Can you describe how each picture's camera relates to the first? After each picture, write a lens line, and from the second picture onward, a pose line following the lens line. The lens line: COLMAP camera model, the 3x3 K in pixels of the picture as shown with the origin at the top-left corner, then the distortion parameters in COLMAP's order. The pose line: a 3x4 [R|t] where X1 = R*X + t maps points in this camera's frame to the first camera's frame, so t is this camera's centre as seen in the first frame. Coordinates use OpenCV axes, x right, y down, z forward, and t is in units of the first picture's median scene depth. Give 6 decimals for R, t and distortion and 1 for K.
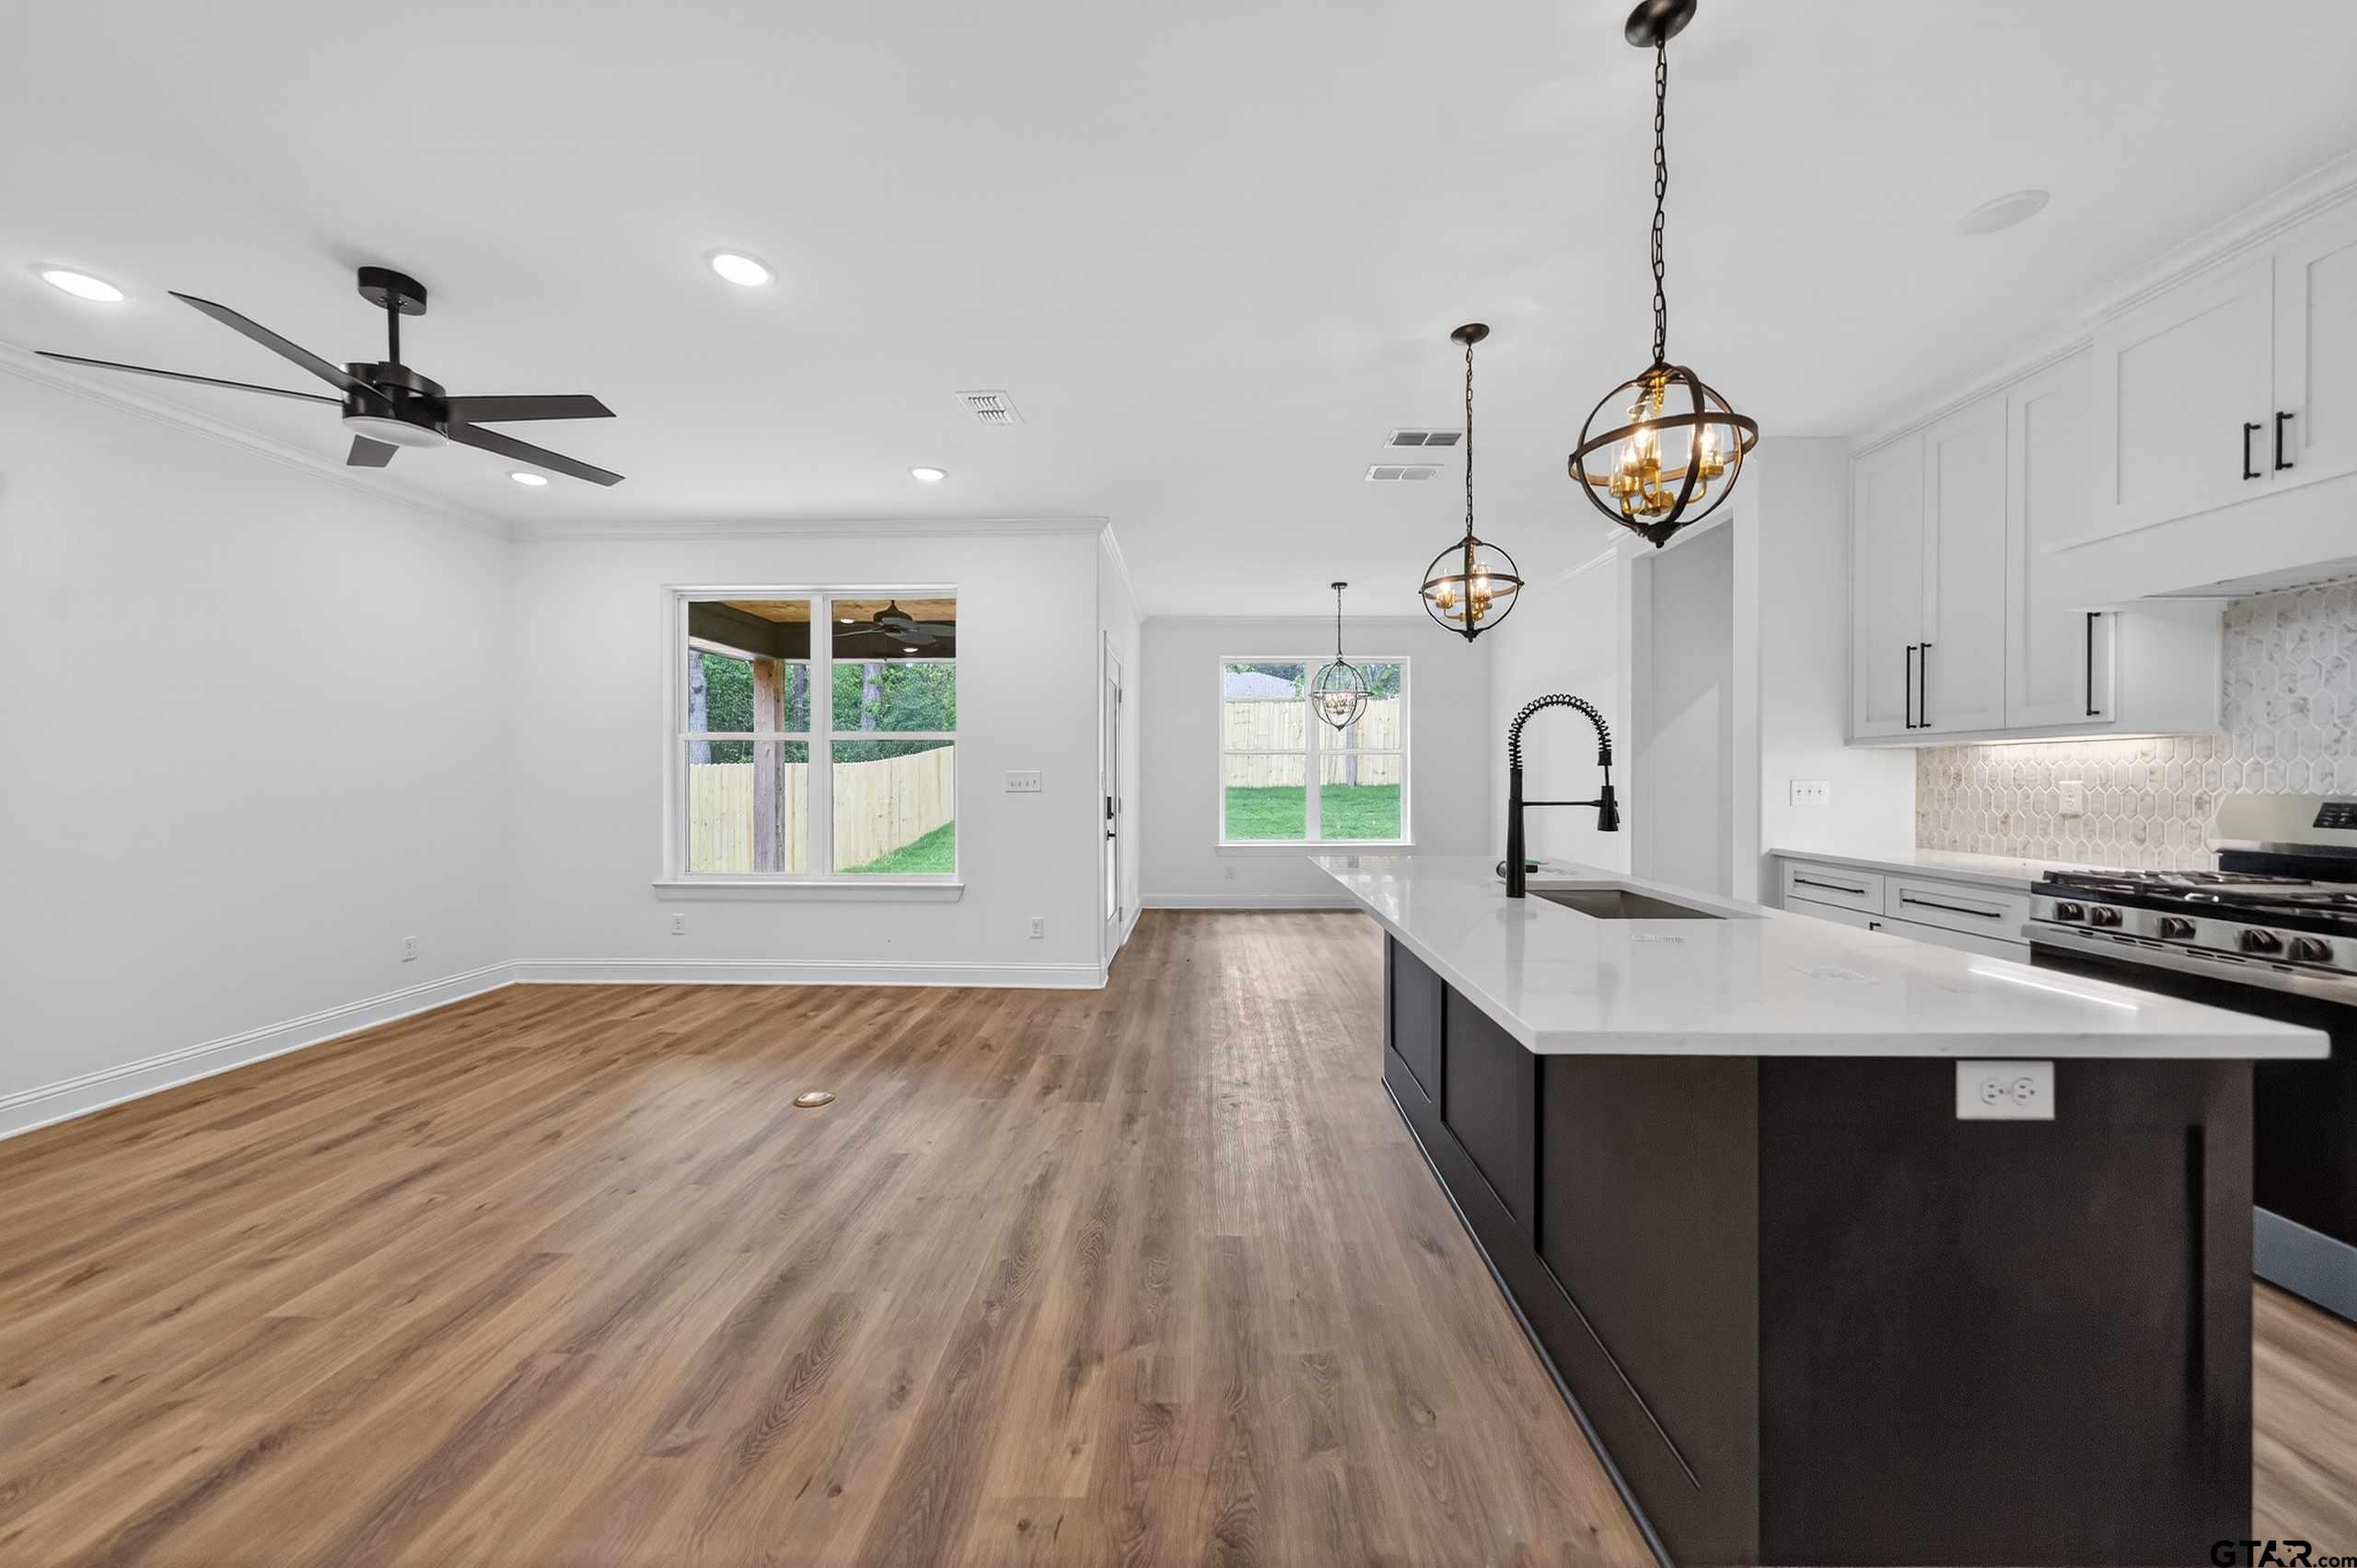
lens RADIAL K [[840.7, 0, 1169.1], [0, 840.7, 779.5], [0, 0, 1]] dist [-0.000417, 0.000215]
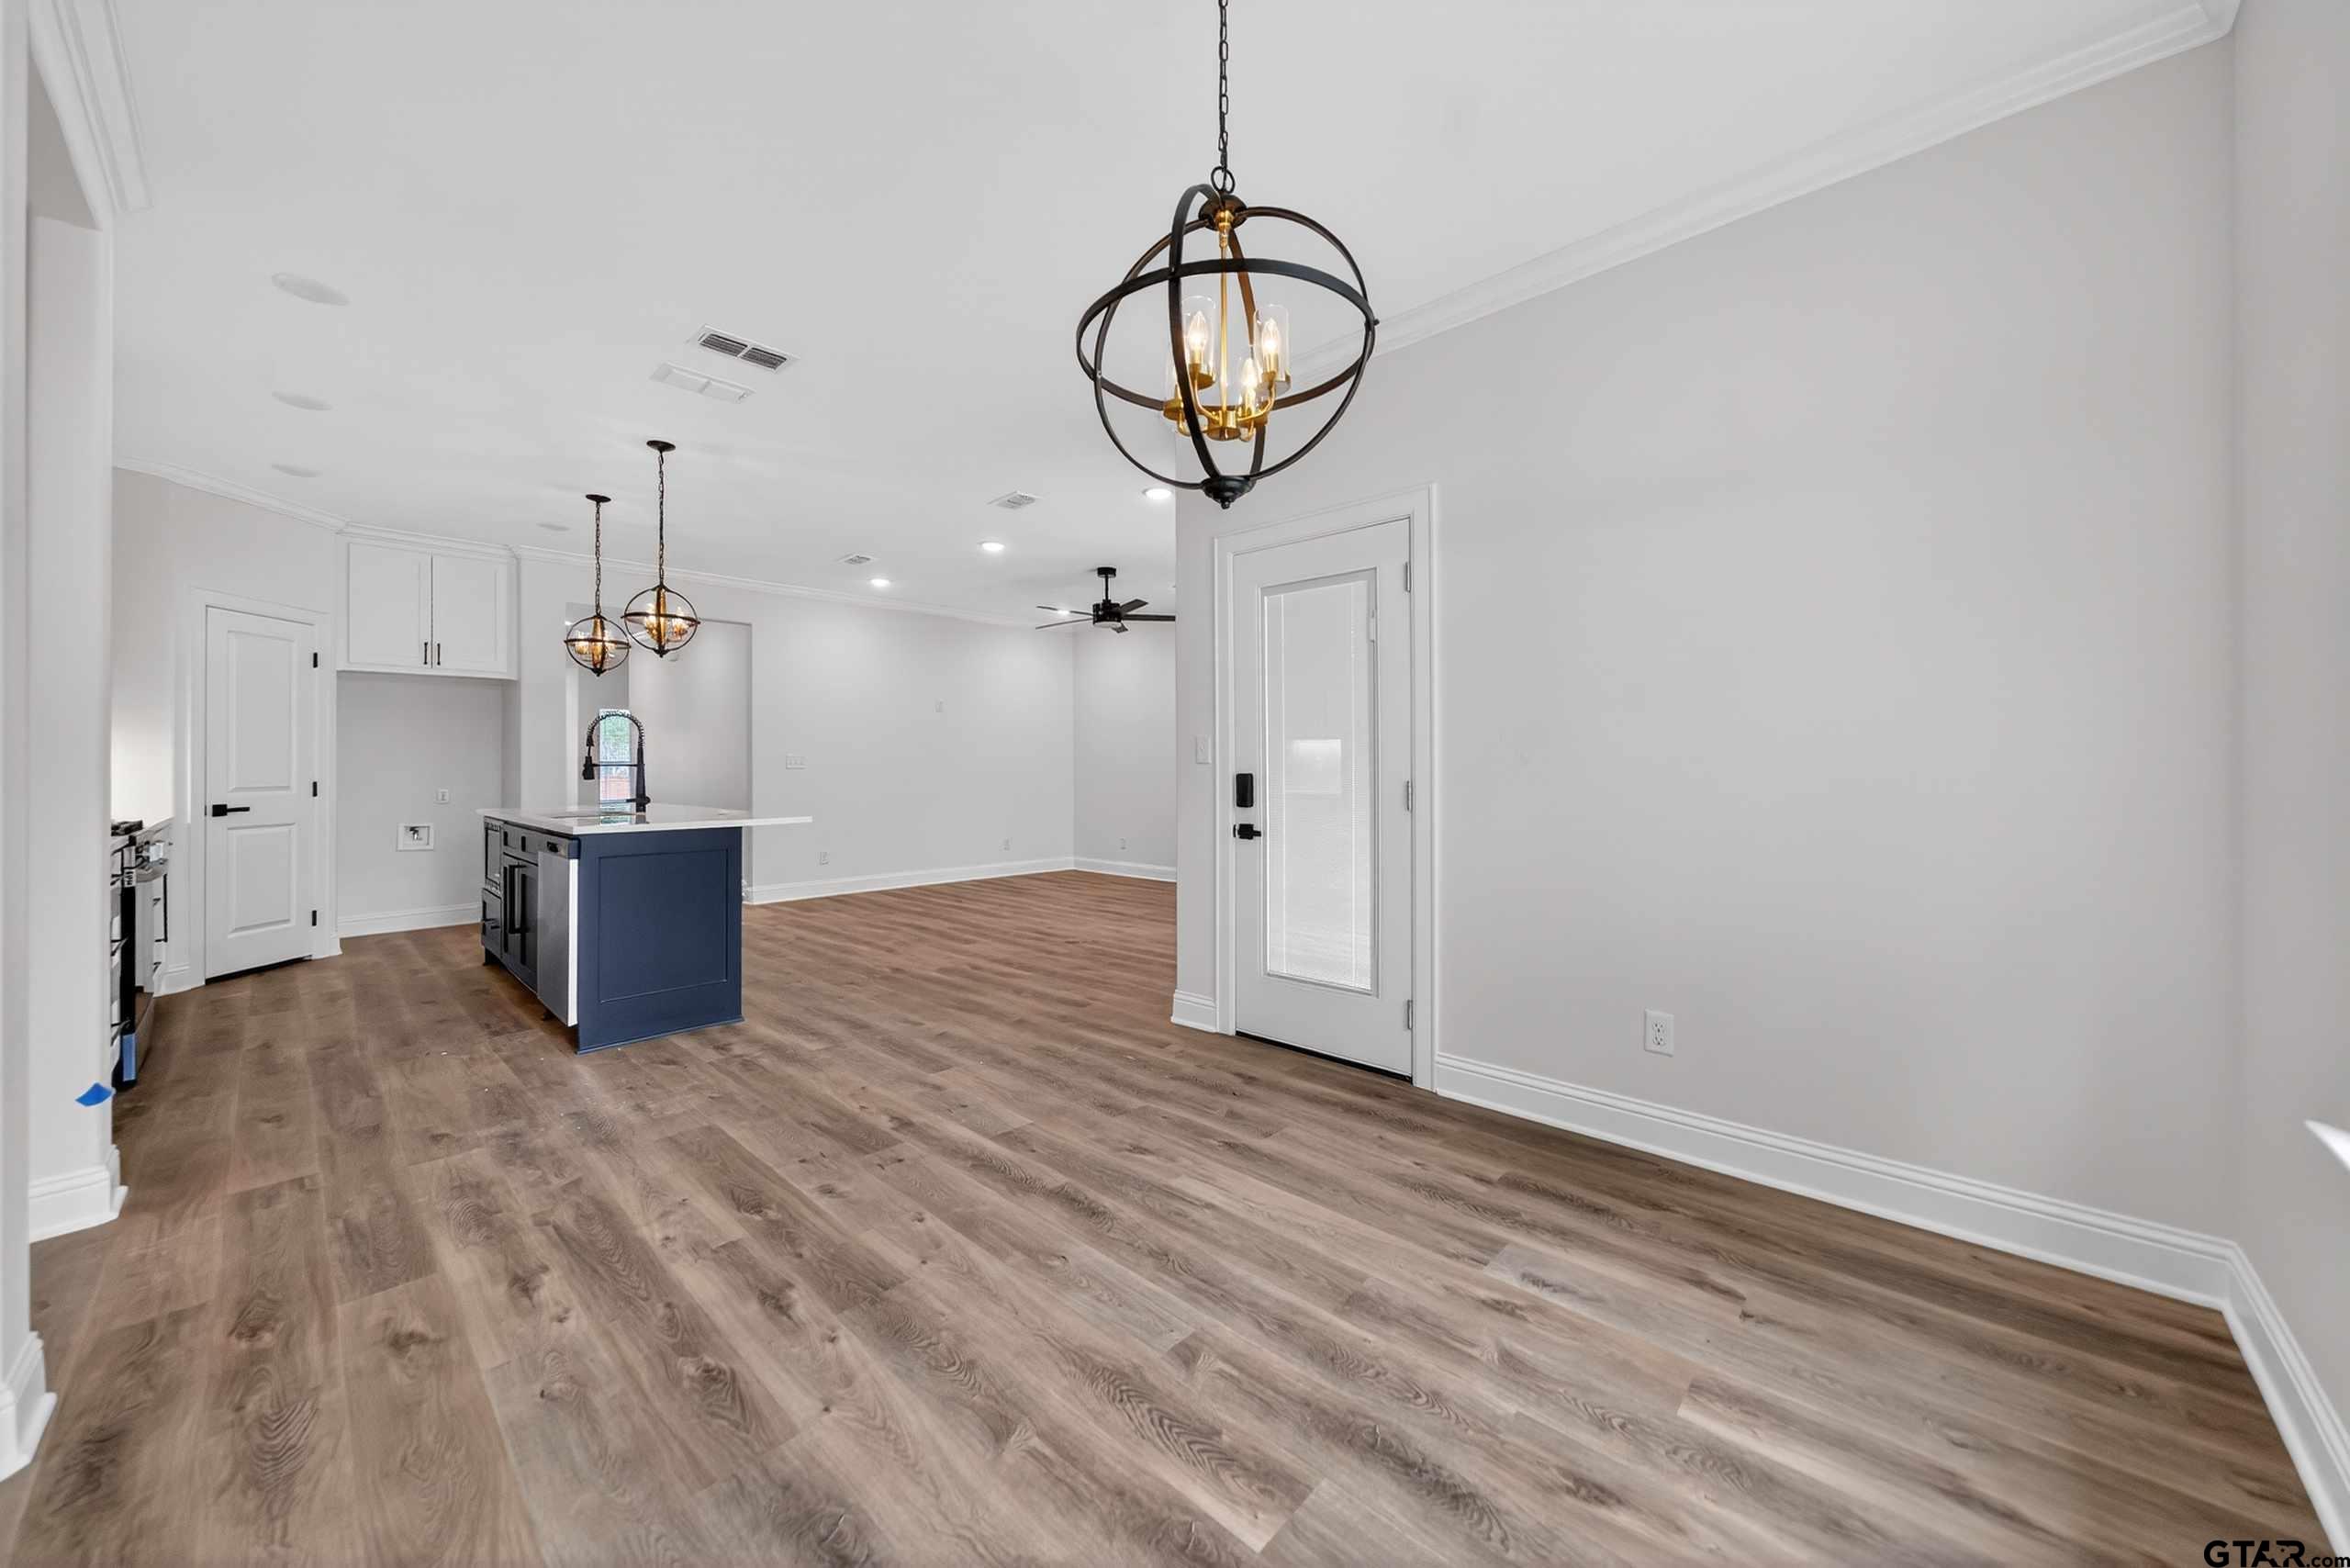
lens RADIAL K [[855.3, 0, 1169.4], [0, 855.3, 772.3], [0, 0, 1]] dist [-0.000911, -0.000001]
pose [[-0.664636, 0.001637, -0.747166, 0.921271], [0.002977, 0.999995, -0.000458, 0.038521], [0.747162, -0.002529, -0.664637, 2.765995]]
